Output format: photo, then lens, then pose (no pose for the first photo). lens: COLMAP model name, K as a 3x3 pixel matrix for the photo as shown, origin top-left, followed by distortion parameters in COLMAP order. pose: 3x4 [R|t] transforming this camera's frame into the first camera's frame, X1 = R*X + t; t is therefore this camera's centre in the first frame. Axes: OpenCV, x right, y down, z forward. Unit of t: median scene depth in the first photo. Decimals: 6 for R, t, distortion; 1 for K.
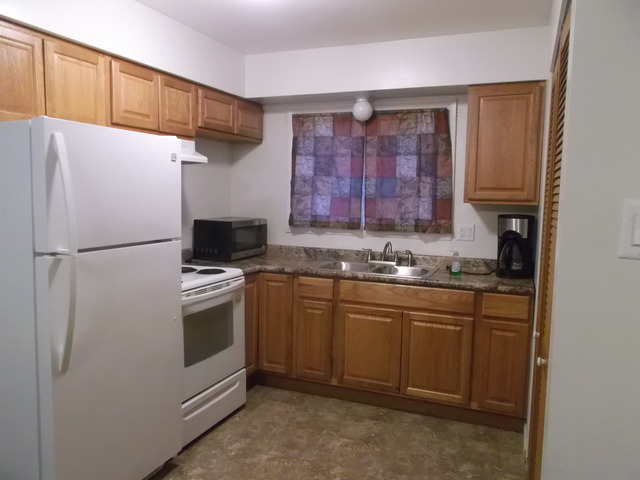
lens RADIAL K [[498.1, 0, 320.2], [0, 498.1, 234.6], [0, 0, 1]] dist [-0.024741, 0.006661]
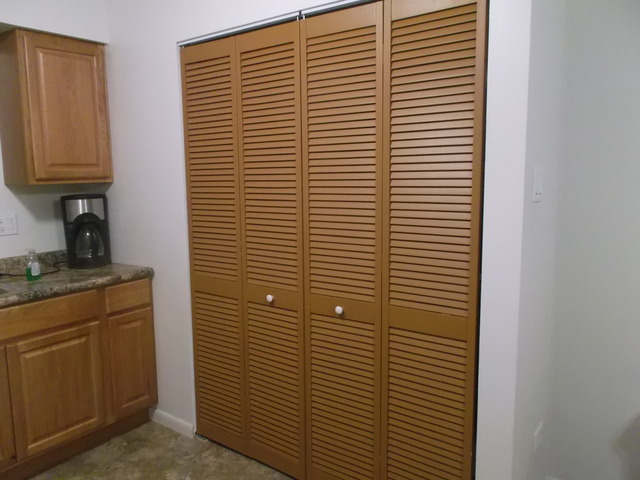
lens RADIAL K [[498.1, 0, 320.2], [0, 498.1, 234.6], [0, 0, 1]] dist [-0.024741, 0.006661]
pose [[0.235046, -0.149588, 0.960405, -0.367954], [0.104303, 0.986263, 0.128089, -0.040896], [-0.966372, 0.070066, 0.247419, 0.407535]]
